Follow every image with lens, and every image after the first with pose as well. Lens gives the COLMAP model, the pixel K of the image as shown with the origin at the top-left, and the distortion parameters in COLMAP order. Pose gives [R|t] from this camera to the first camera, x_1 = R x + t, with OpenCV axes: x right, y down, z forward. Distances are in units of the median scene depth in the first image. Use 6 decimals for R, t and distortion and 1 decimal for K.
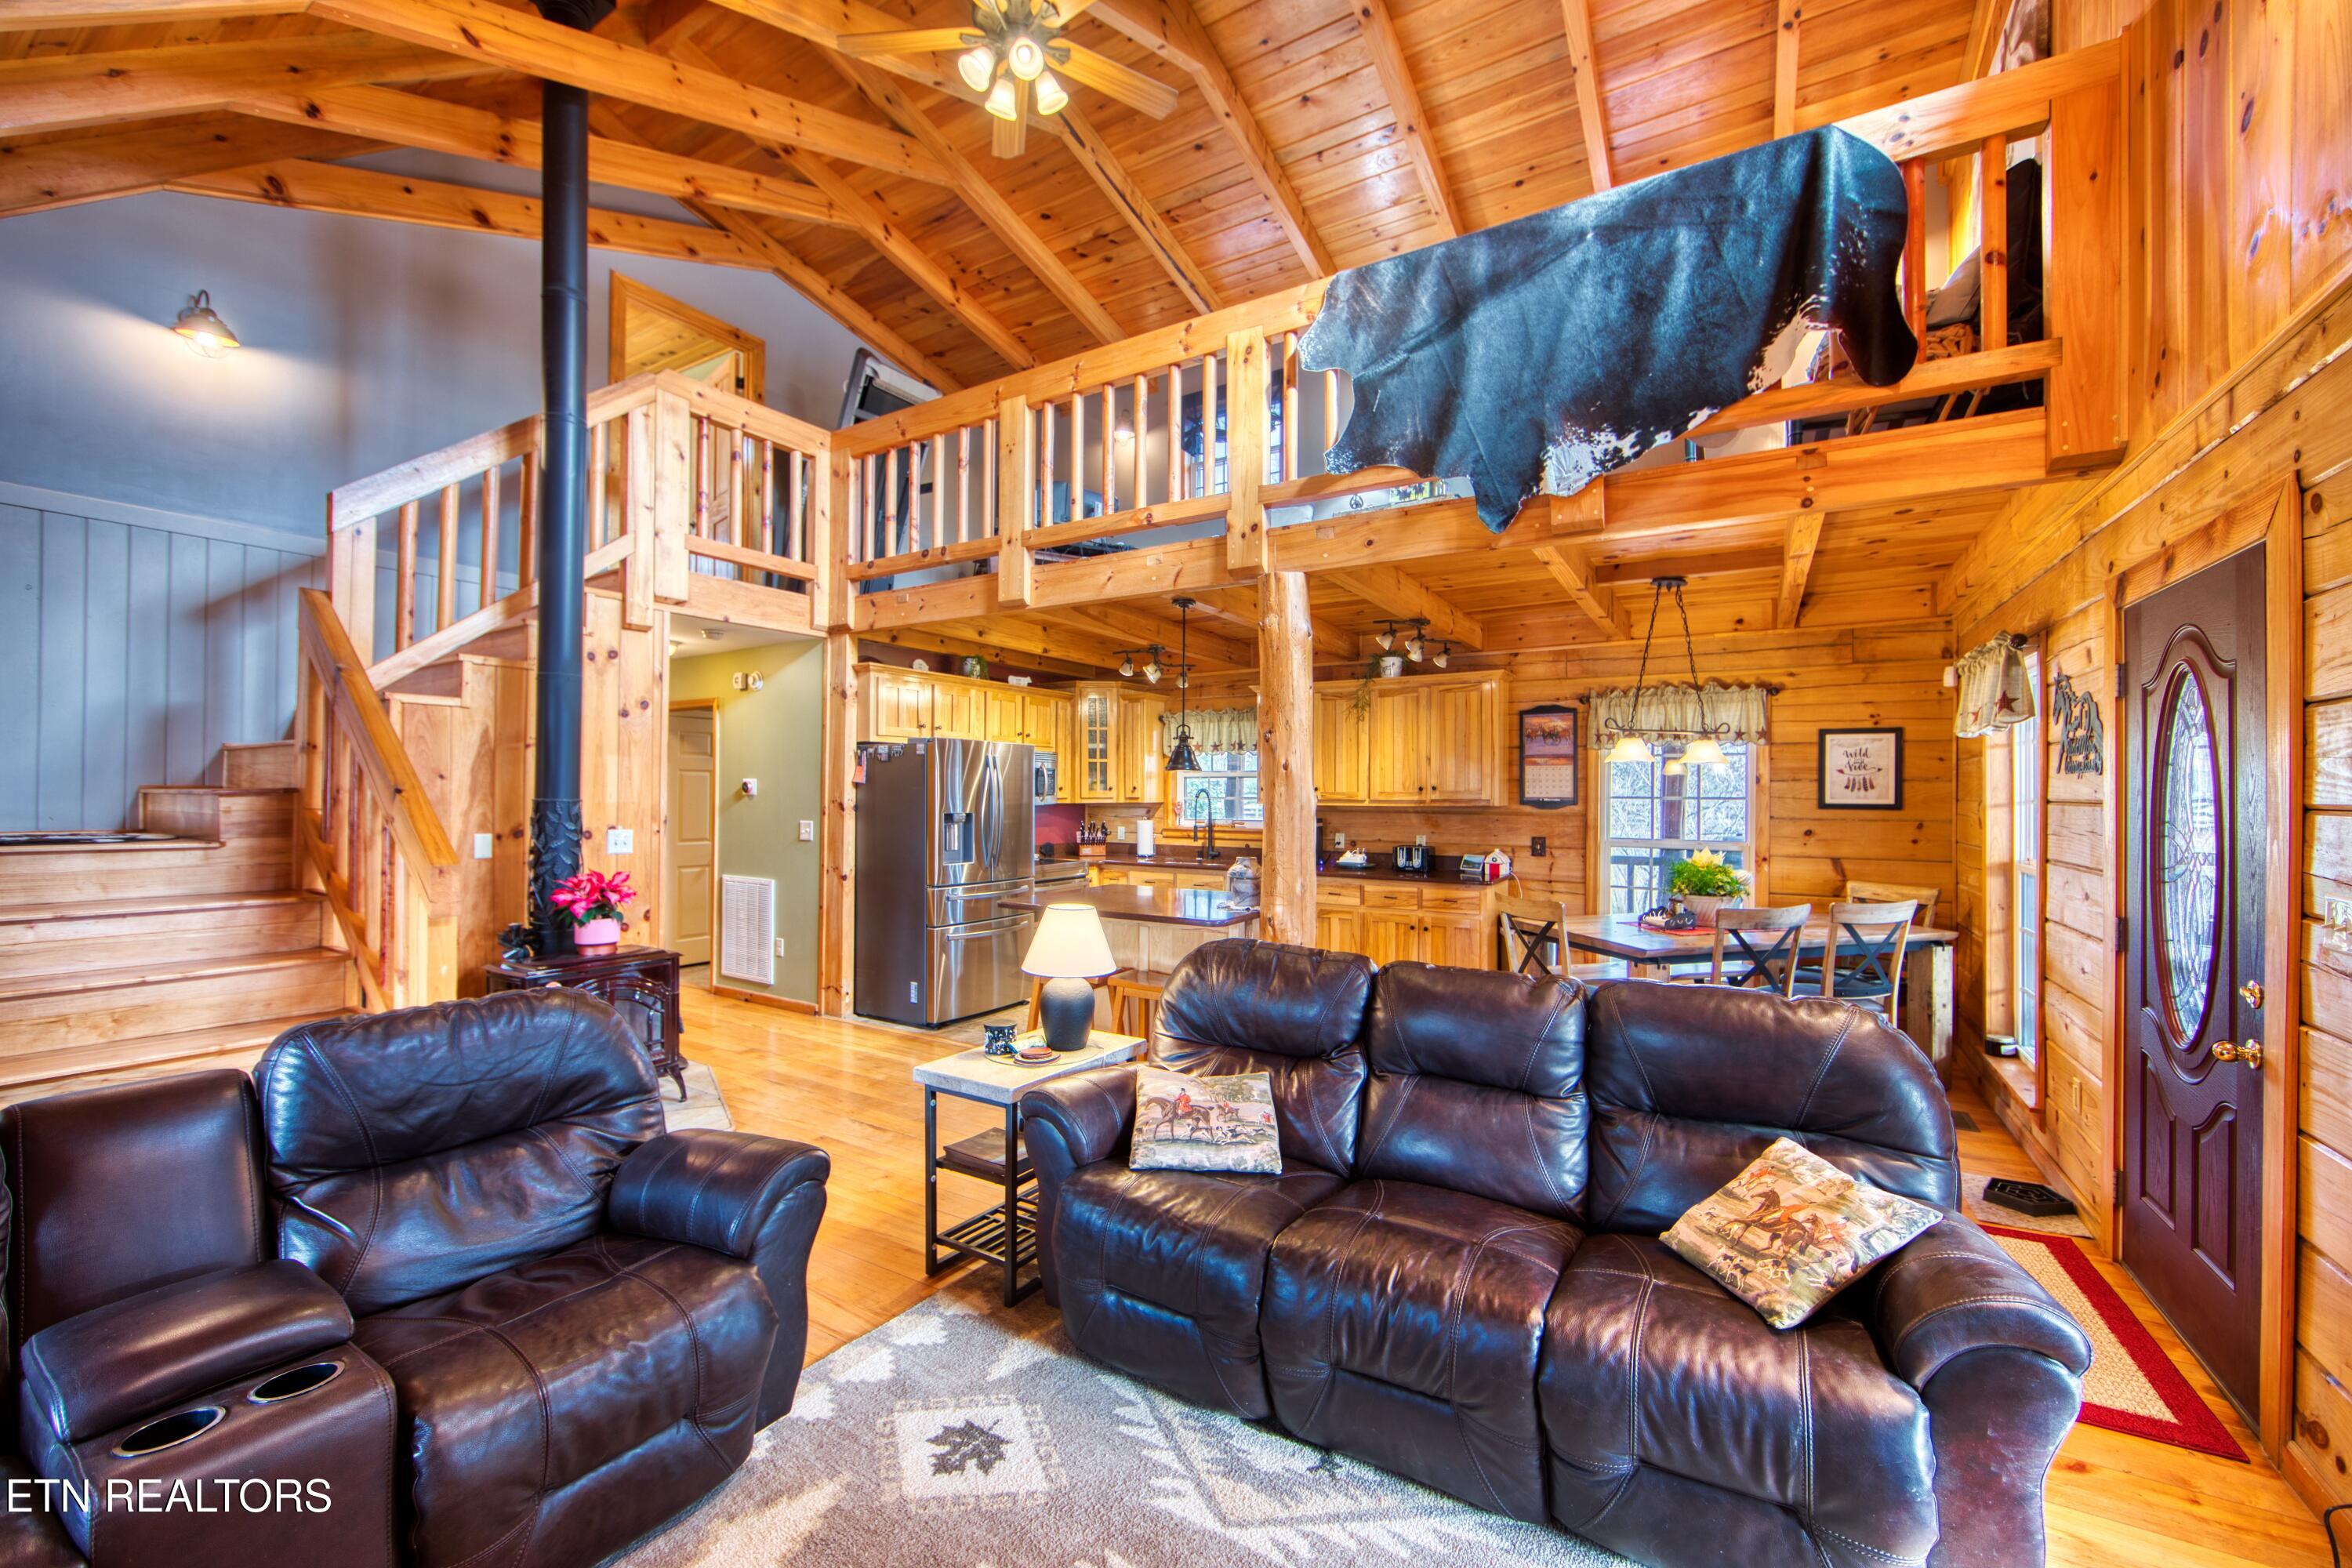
lens RADIAL K [[924.9, 0, 1178.6], [0, 924.9, 790.0], [0, 0, 1]] dist [-0.016403, 0.004013]
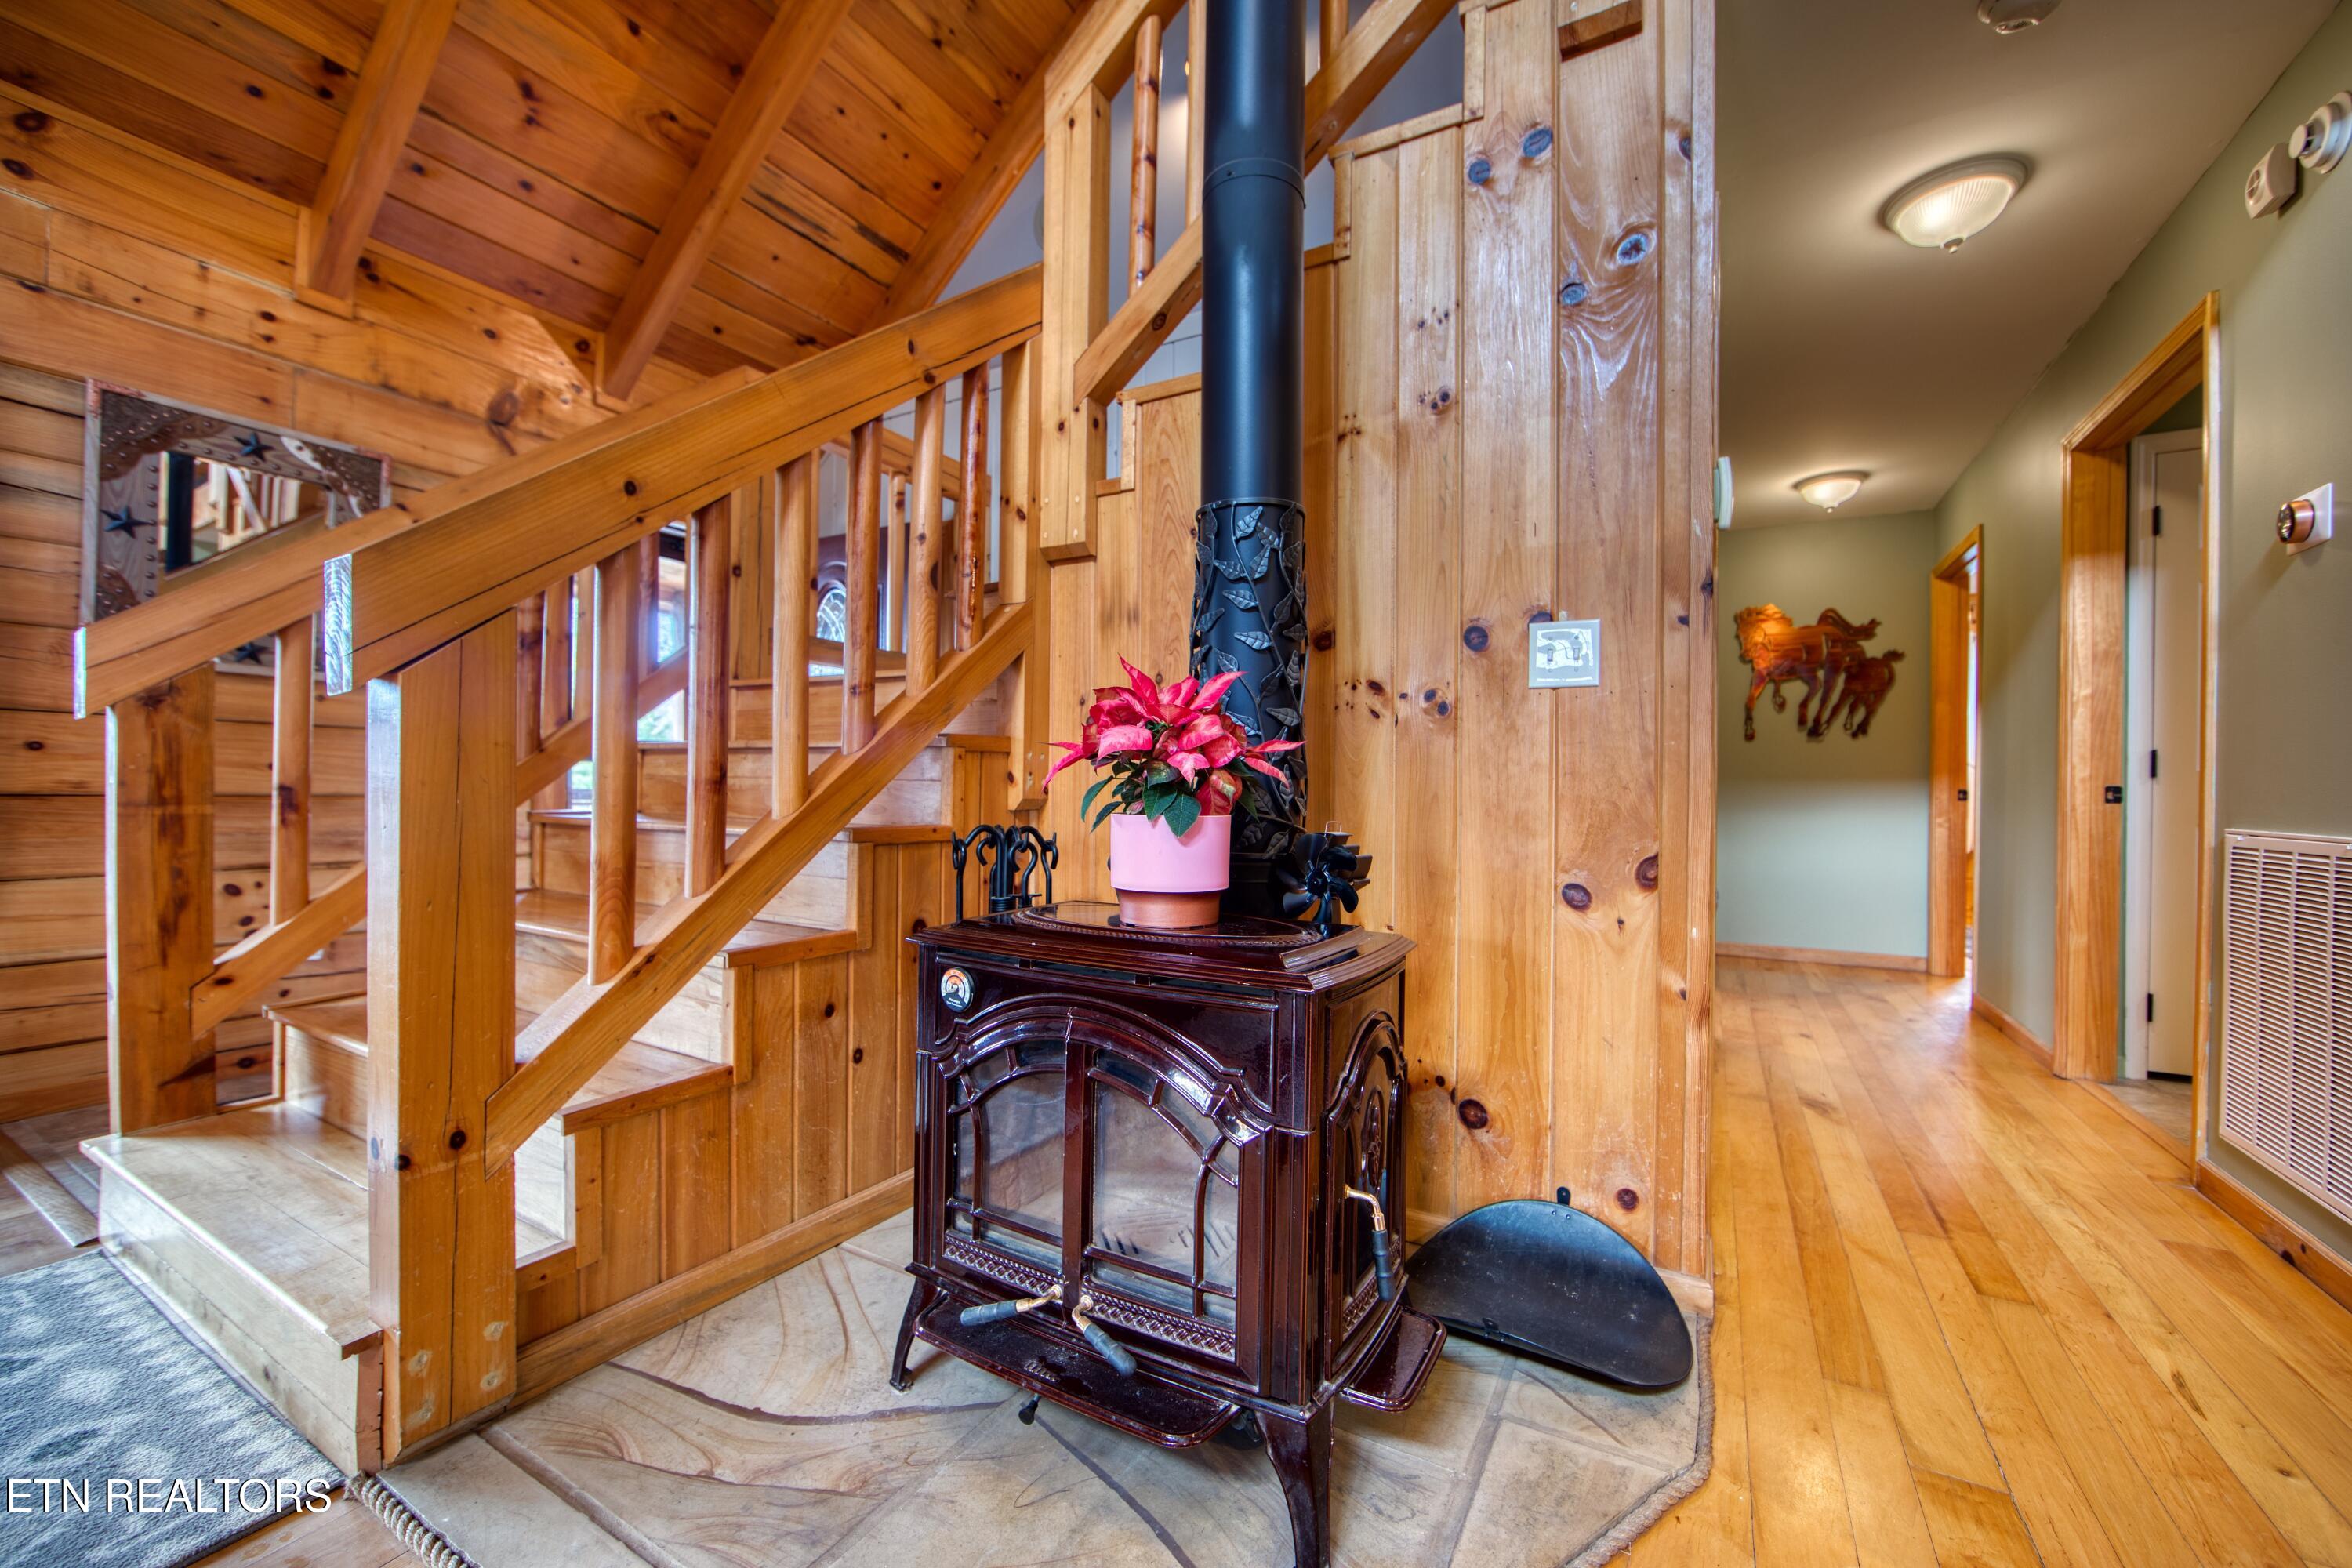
lens RADIAL K [[924.9, 0, 1178.8], [0, 924.9, 789.0], [0, 0, 1]] dist [-0.016403, 0.004013]
pose [[0.035297, -0.006326, -0.999357, -0.219503], [-0.007207, 0.999952, -0.006585, 0.095878], [0.999351, 0.007434, 0.035250, 0.718836]]
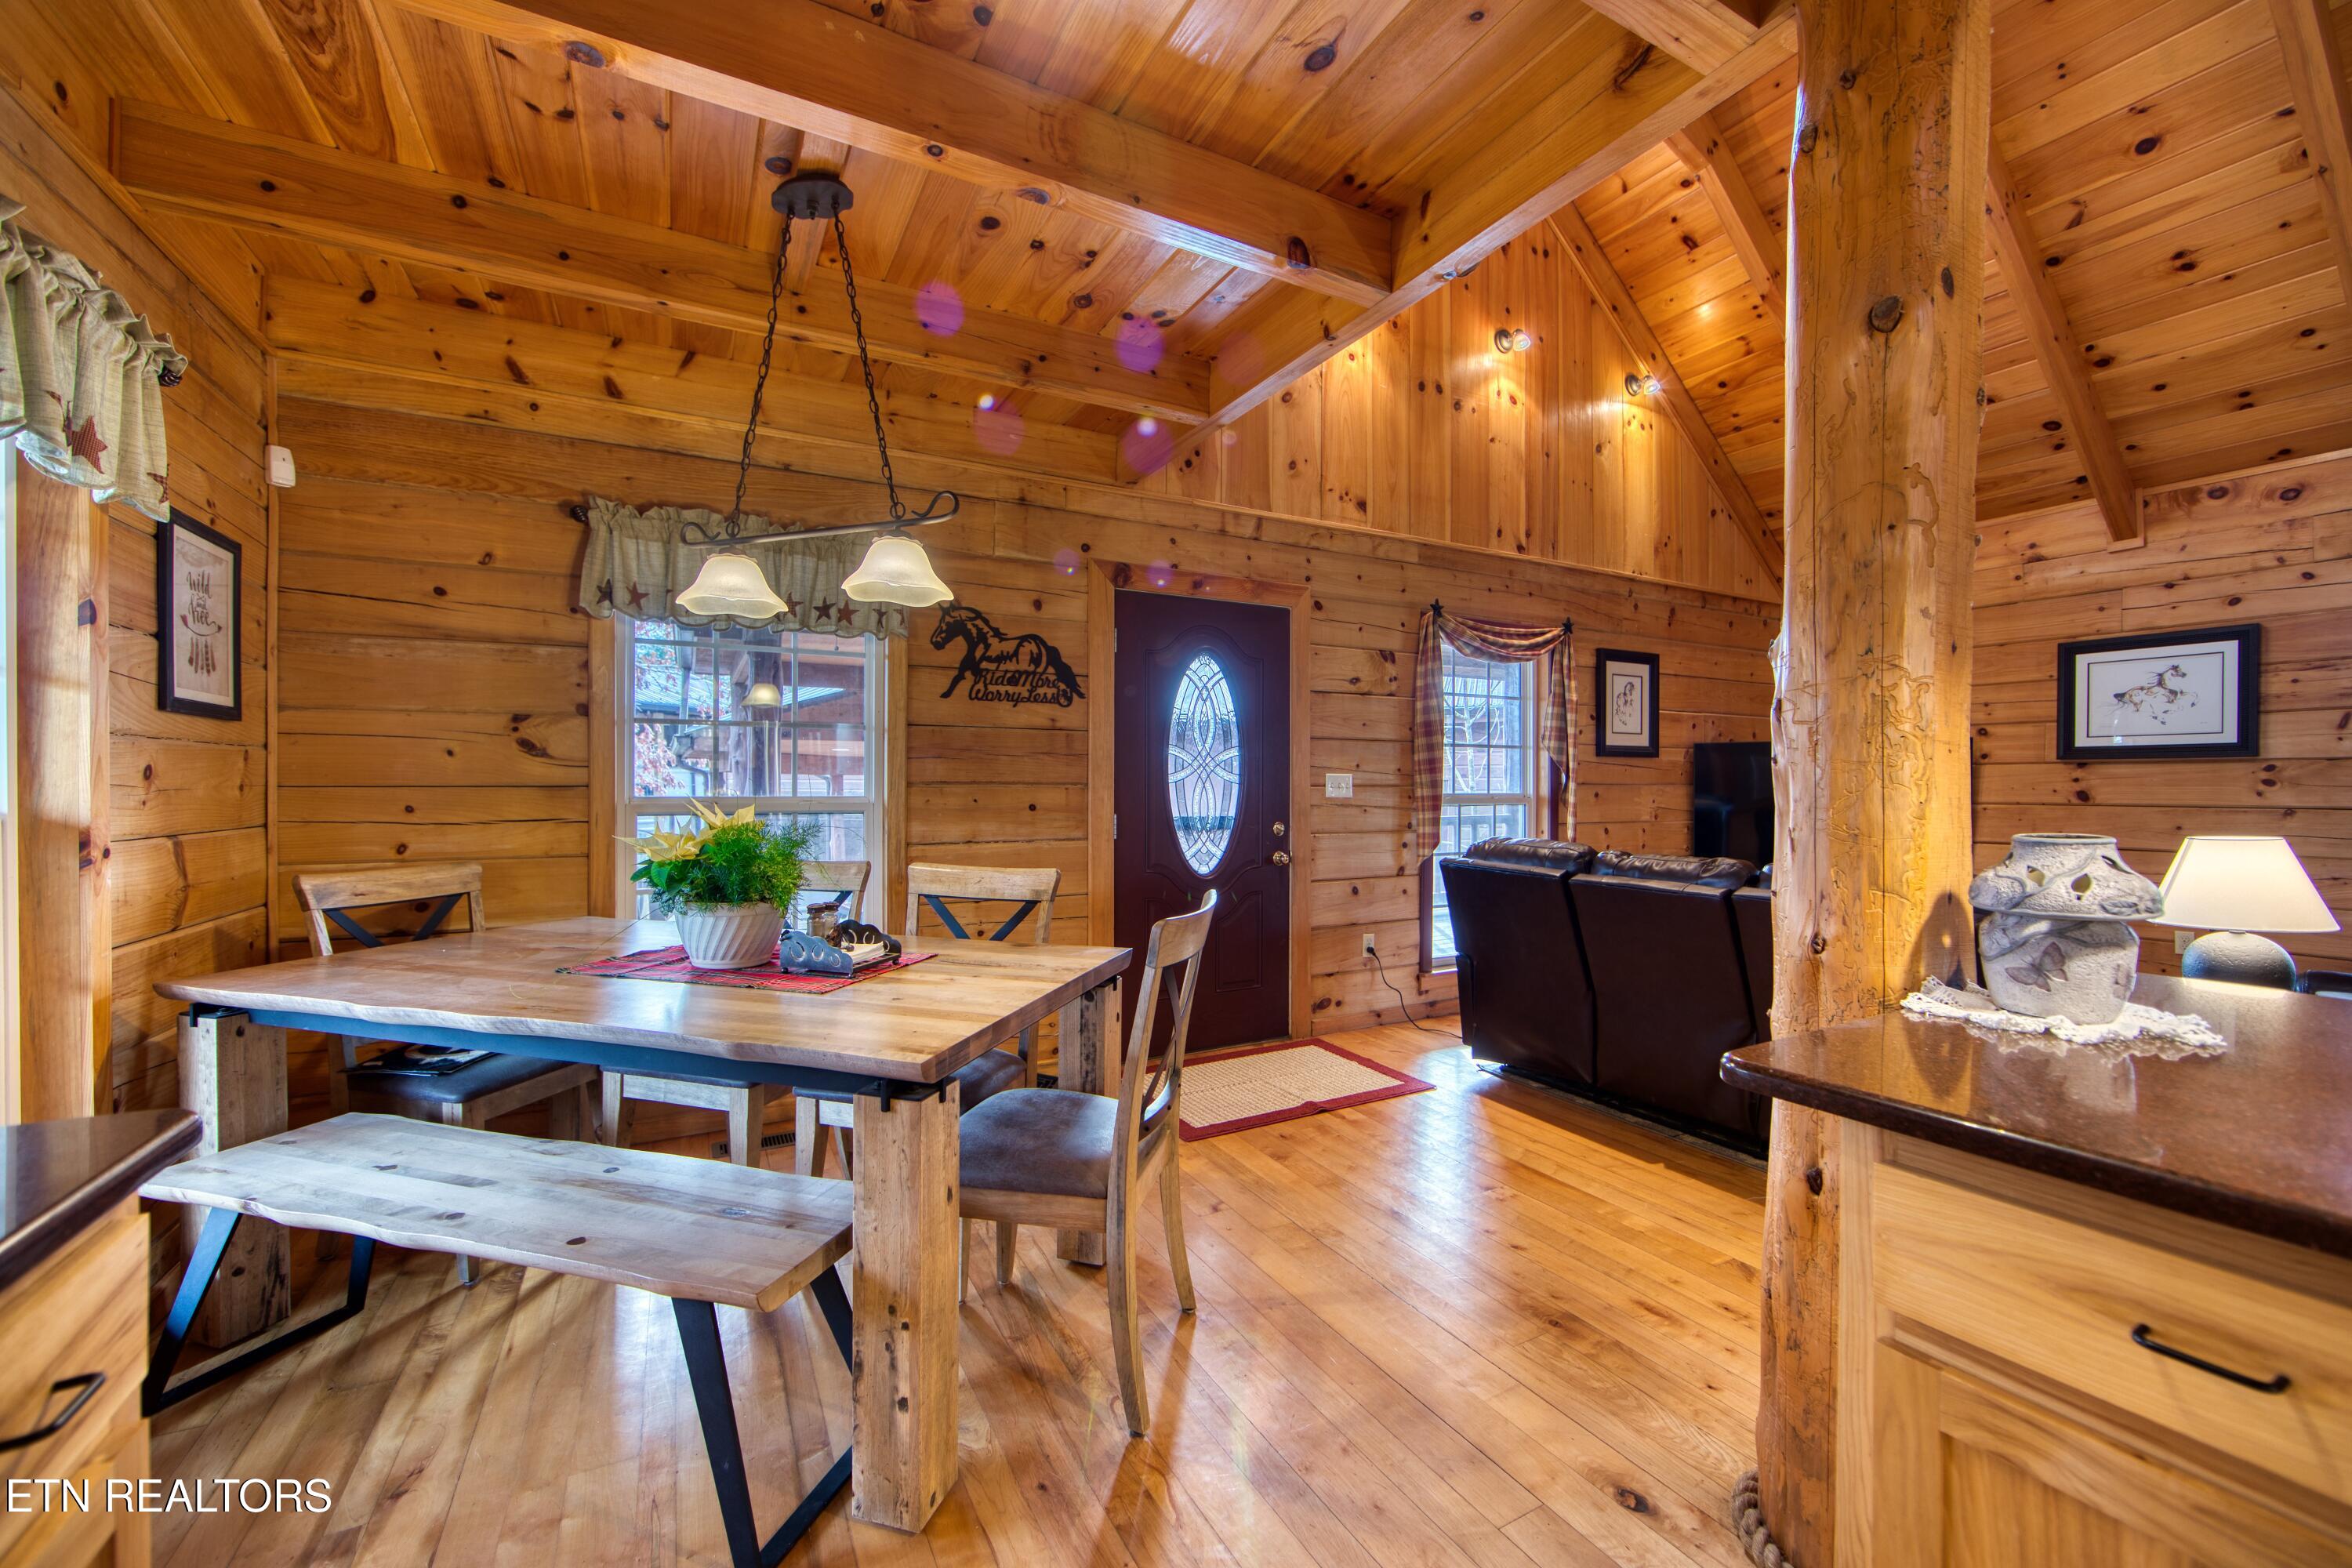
lens RADIAL K [[924.9, 0, 1178.3], [0, 924.9, 789.8], [0, 0, 1]] dist [-0.016403, 0.004013]
pose [[-0.867222, -0.007861, 0.497860, 0.129923], [-0.006044, 0.999968, 0.005261, 0.047543], [-0.497886, 0.001553, -0.867241, 1.076042]]
